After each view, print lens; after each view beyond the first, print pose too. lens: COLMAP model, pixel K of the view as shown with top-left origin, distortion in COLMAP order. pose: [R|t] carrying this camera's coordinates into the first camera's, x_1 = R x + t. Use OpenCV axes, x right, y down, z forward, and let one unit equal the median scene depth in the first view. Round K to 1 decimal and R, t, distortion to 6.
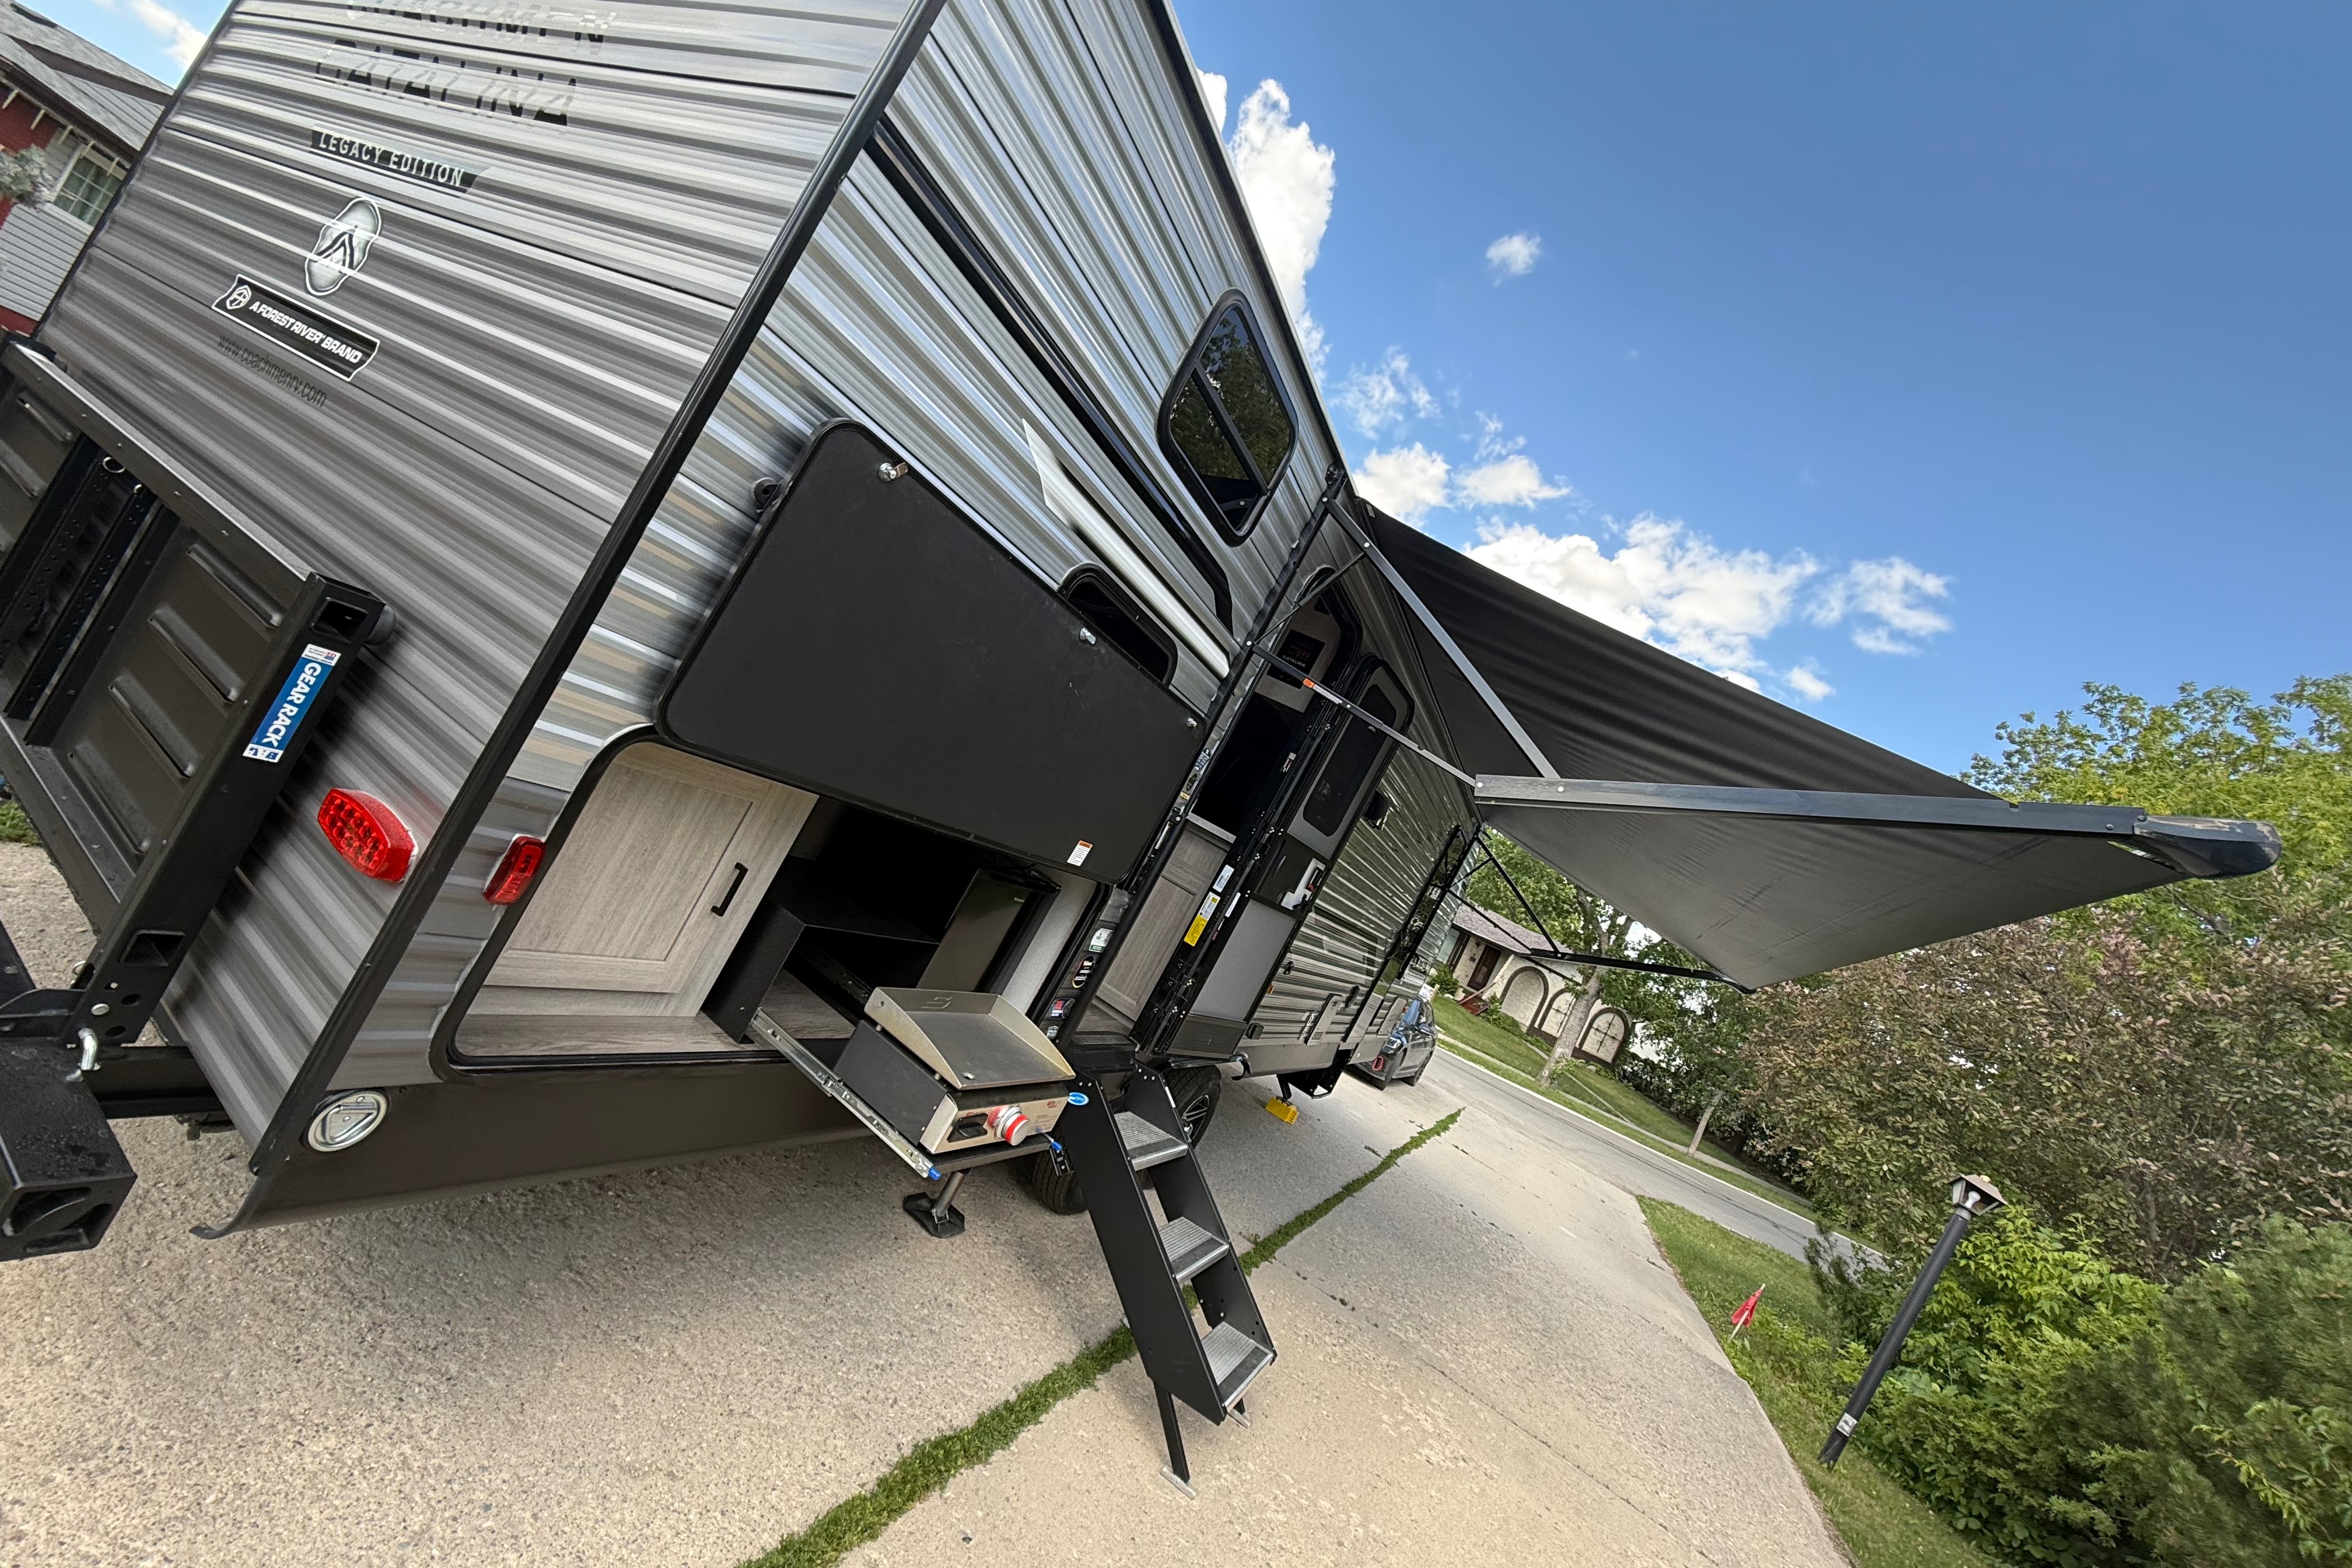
lens RADIAL K [[928.2, 0, 1164.9], [0, 928.2, 776.3], [0, 0, 1]] dist [-0.008450, 0.000139]
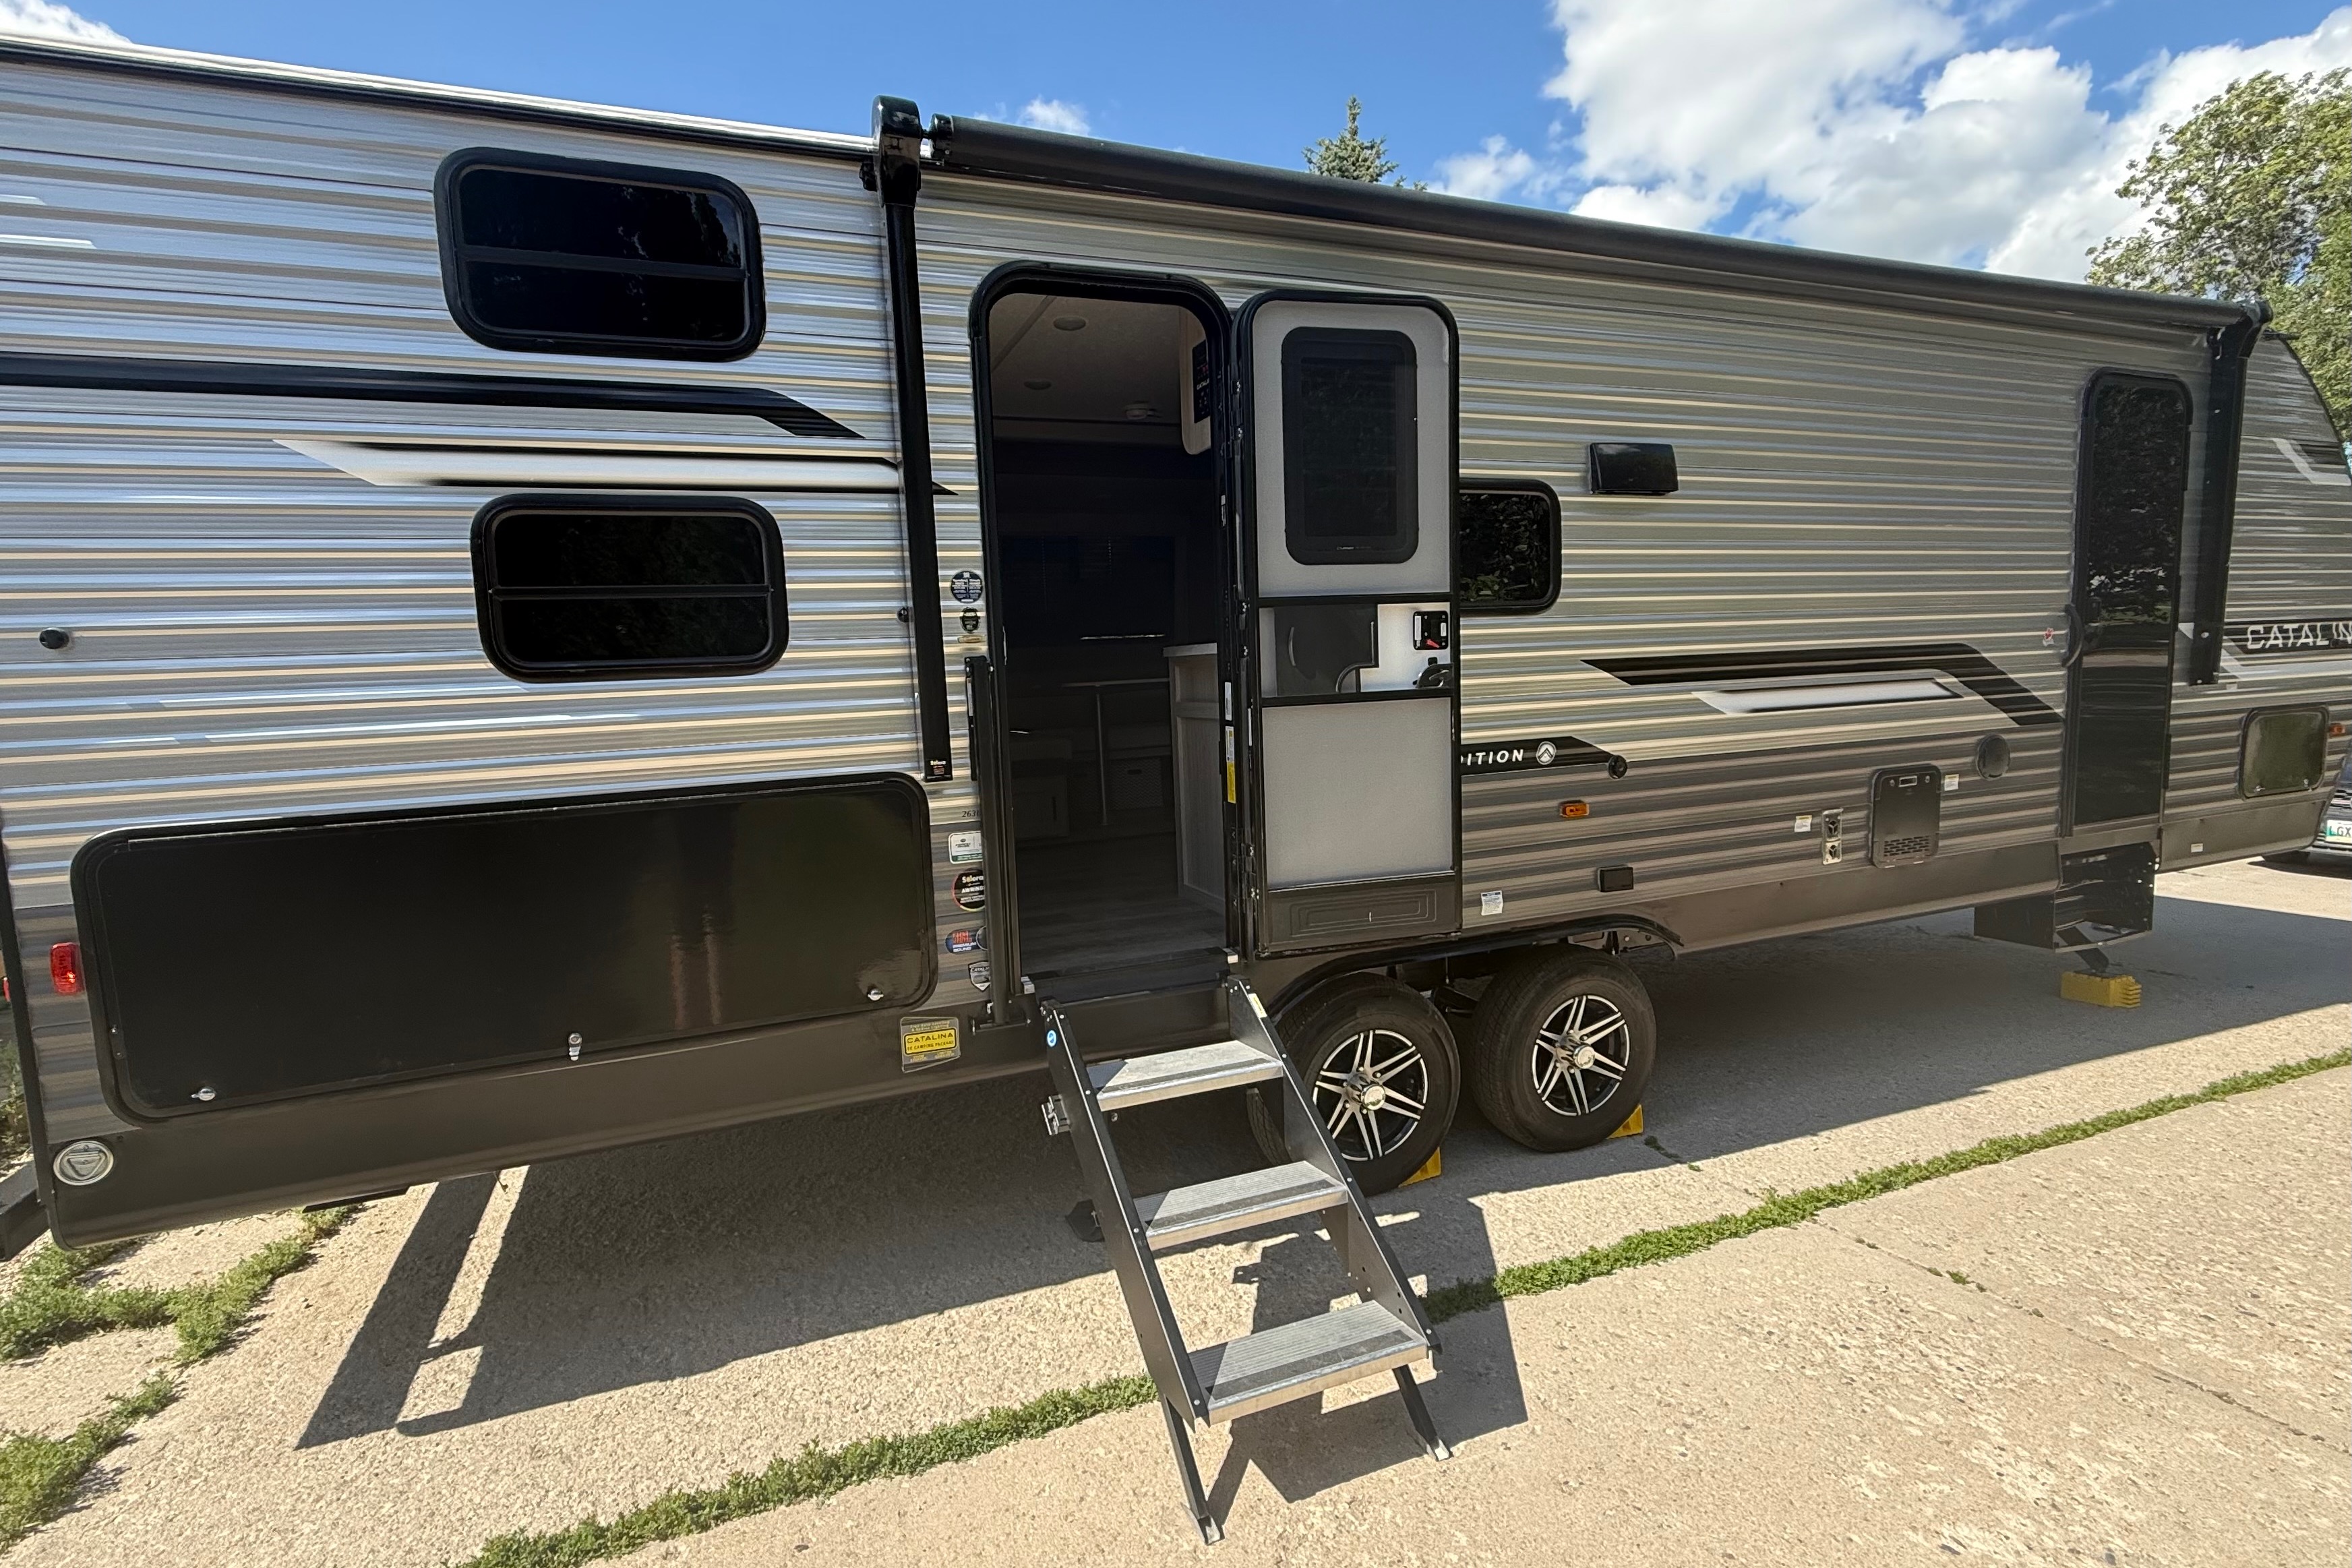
lens RADIAL K [[1077.2, 0, 1176.0], [0, 1077.2, 784.0], [0, 0, 1]] dist [-0.001004, -0.000329]
pose [[0.618889, -0.427268, -0.659104, 0.765617], [0.408238, 0.891846, -0.194815, 0.428229], [0.671058, -0.148502, 0.726381, 0.490194]]
